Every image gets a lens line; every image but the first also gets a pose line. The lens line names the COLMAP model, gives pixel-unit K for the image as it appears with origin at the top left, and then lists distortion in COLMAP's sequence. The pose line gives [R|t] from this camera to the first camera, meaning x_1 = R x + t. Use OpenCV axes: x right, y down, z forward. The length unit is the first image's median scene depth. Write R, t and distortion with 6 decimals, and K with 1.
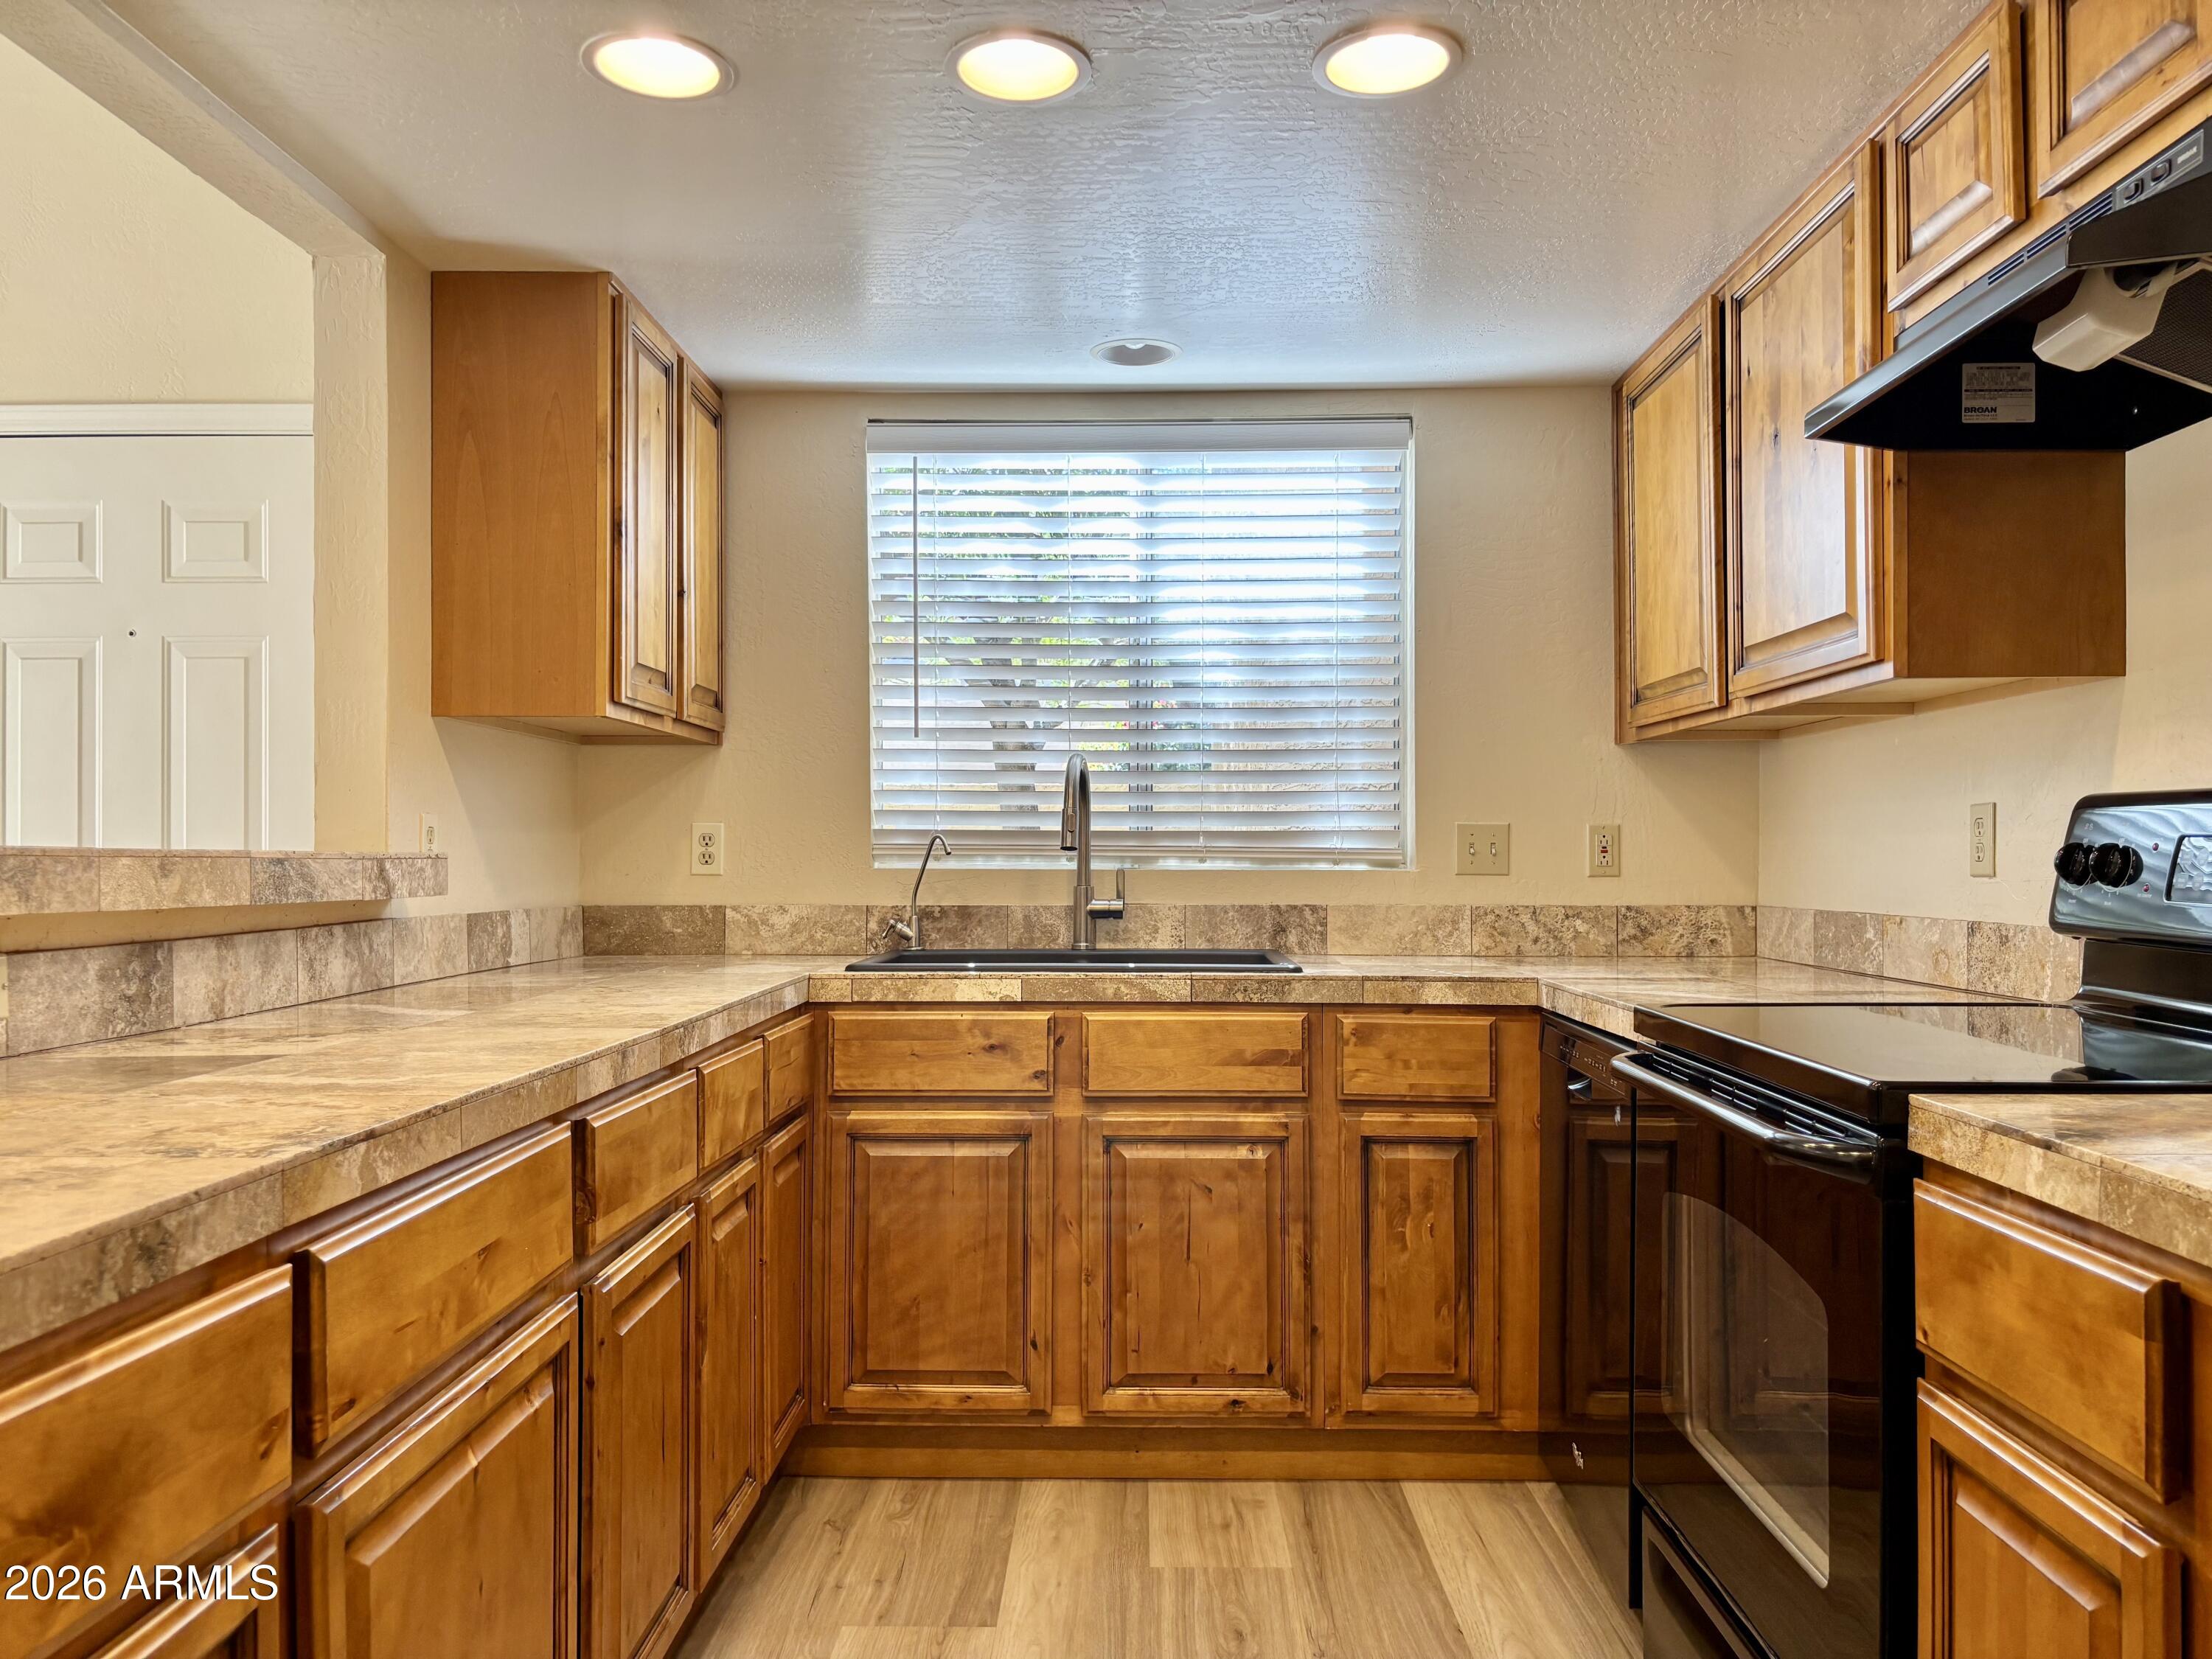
lens RADIAL K [[1694.3, 0, 1097.4], [0, 1694.3, 839.2], [0, 0, 1]] dist [-0.000217, 0.097860]
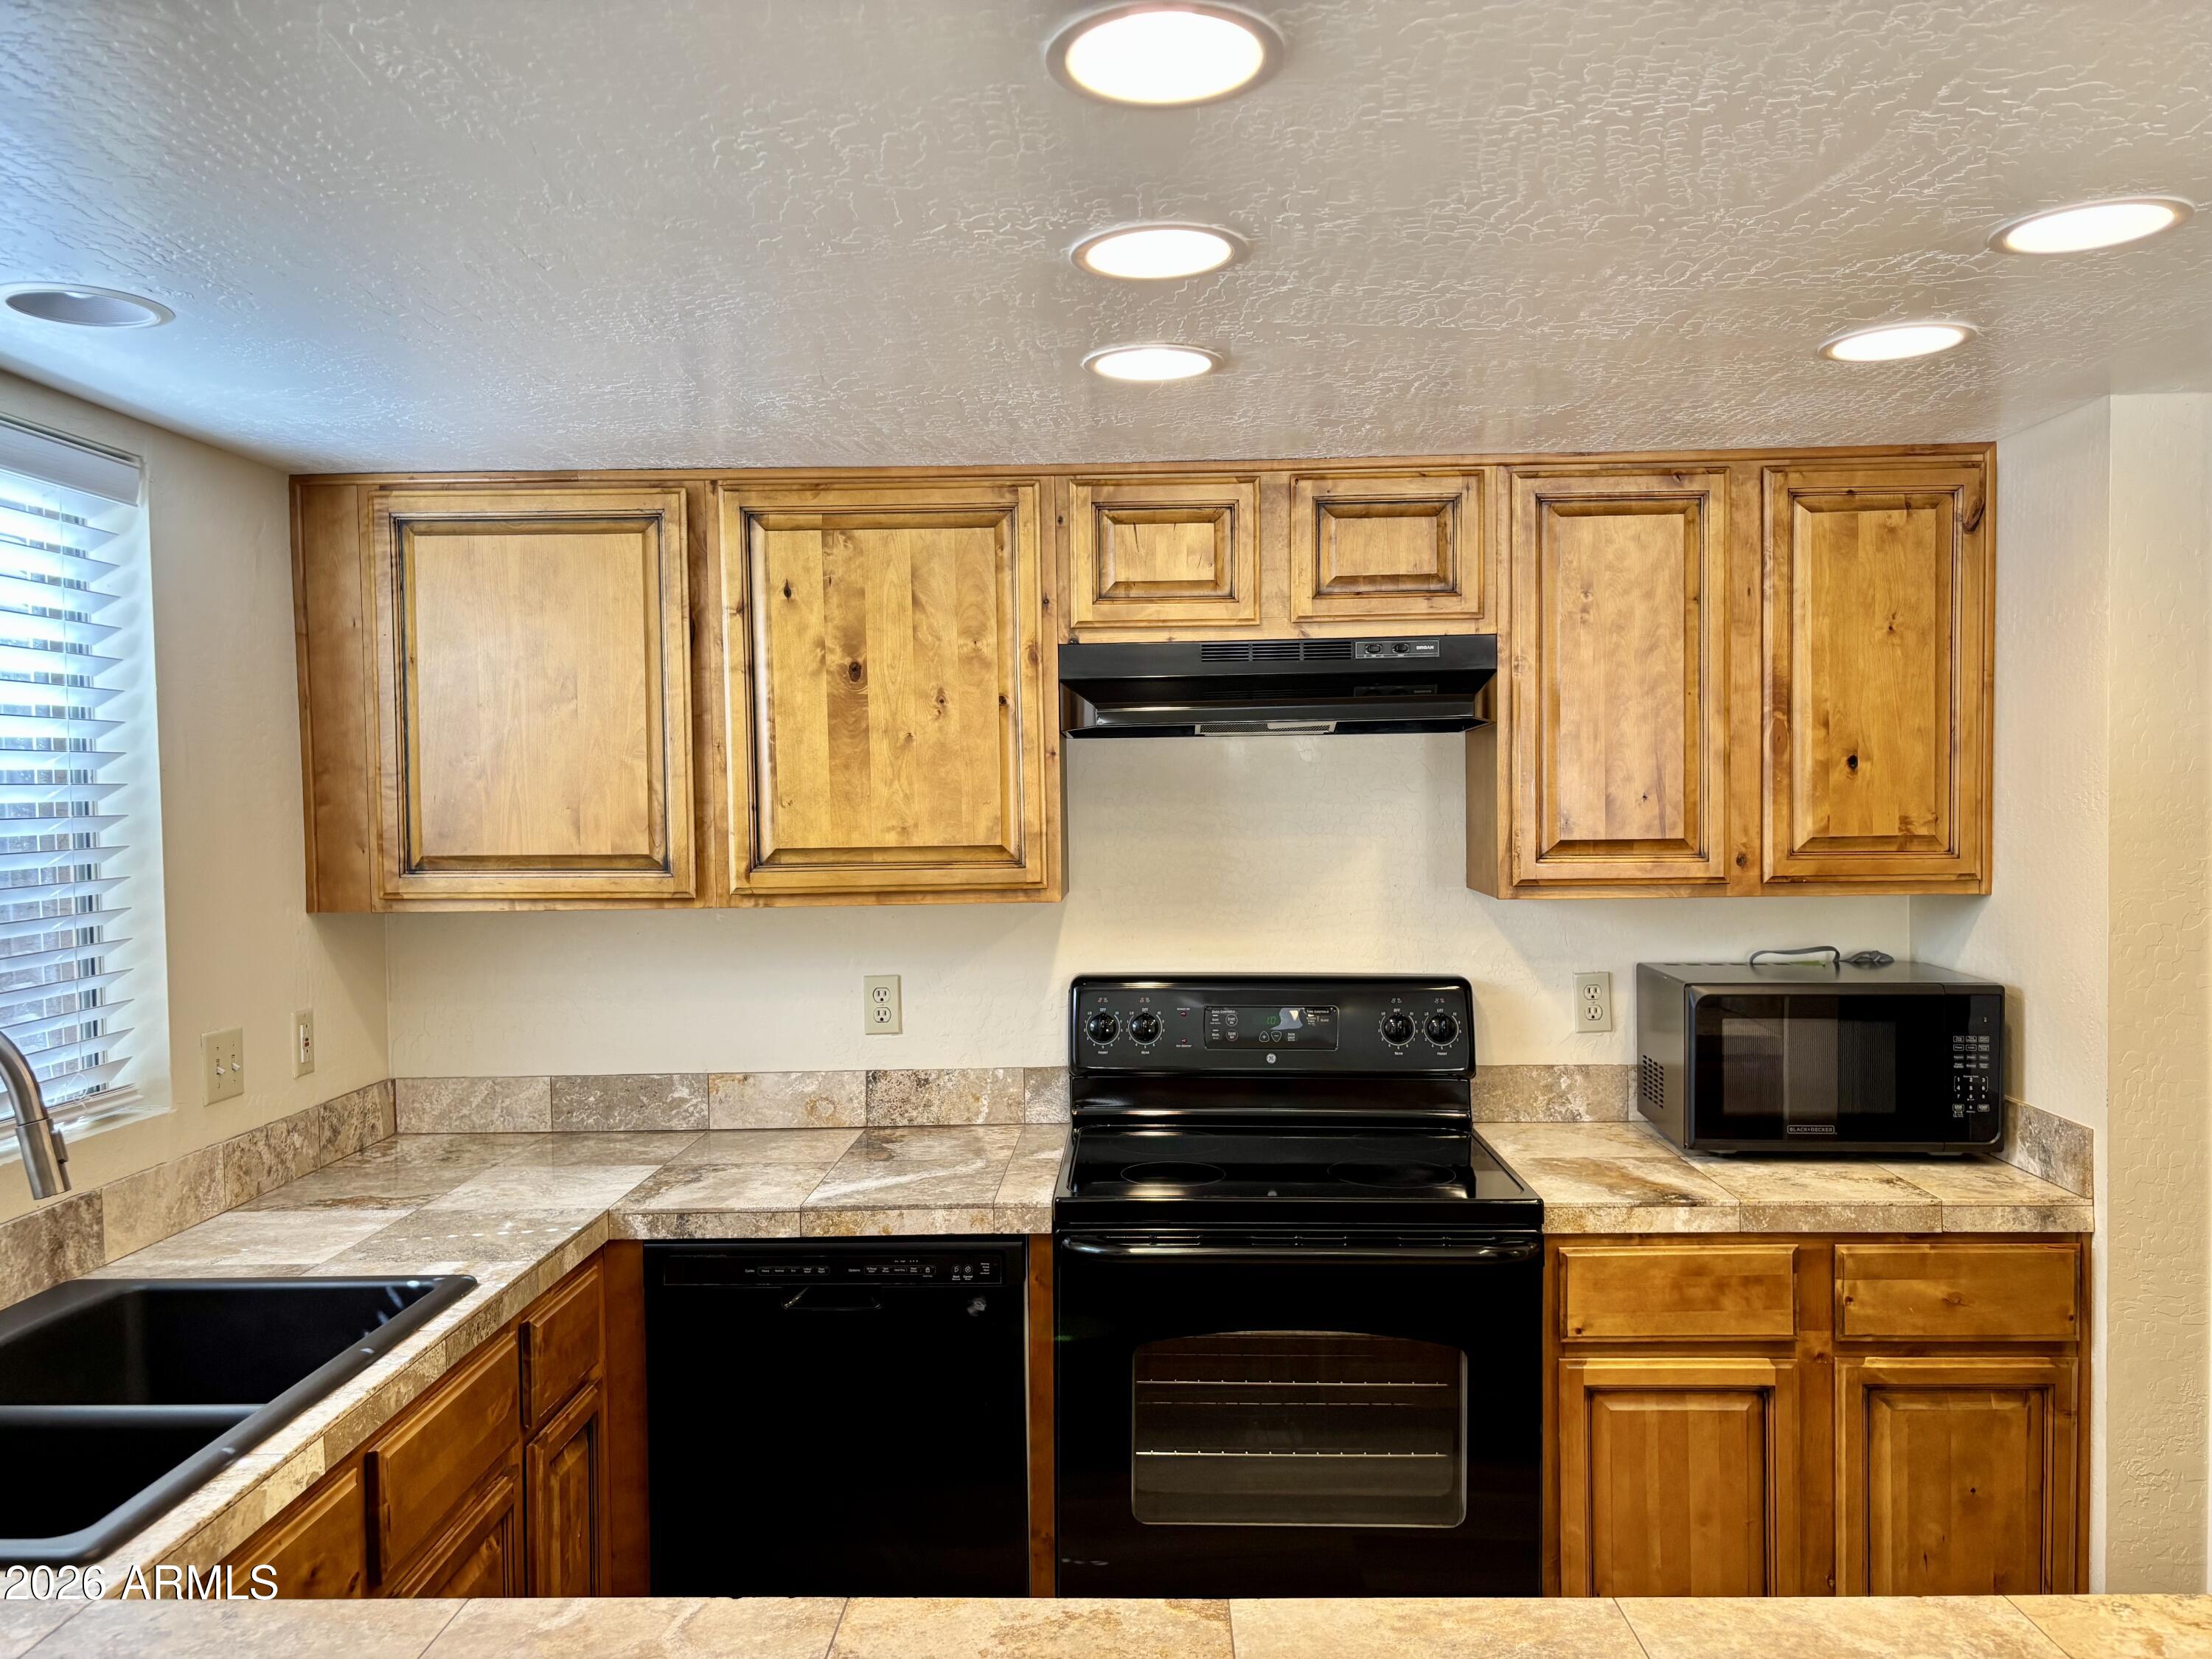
lens RADIAL K [[1694.3, 0, 1097.4], [0, 1694.3, 839.2], [0, 0, 1]] dist [-0.000217, 0.097860]
pose [[0.019241, -0.026477, 0.999464, -0.519037], [0.007764, 0.999623, 0.026332, -0.111461], [-0.999785, 0.007253, 0.019439, 0.601314]]
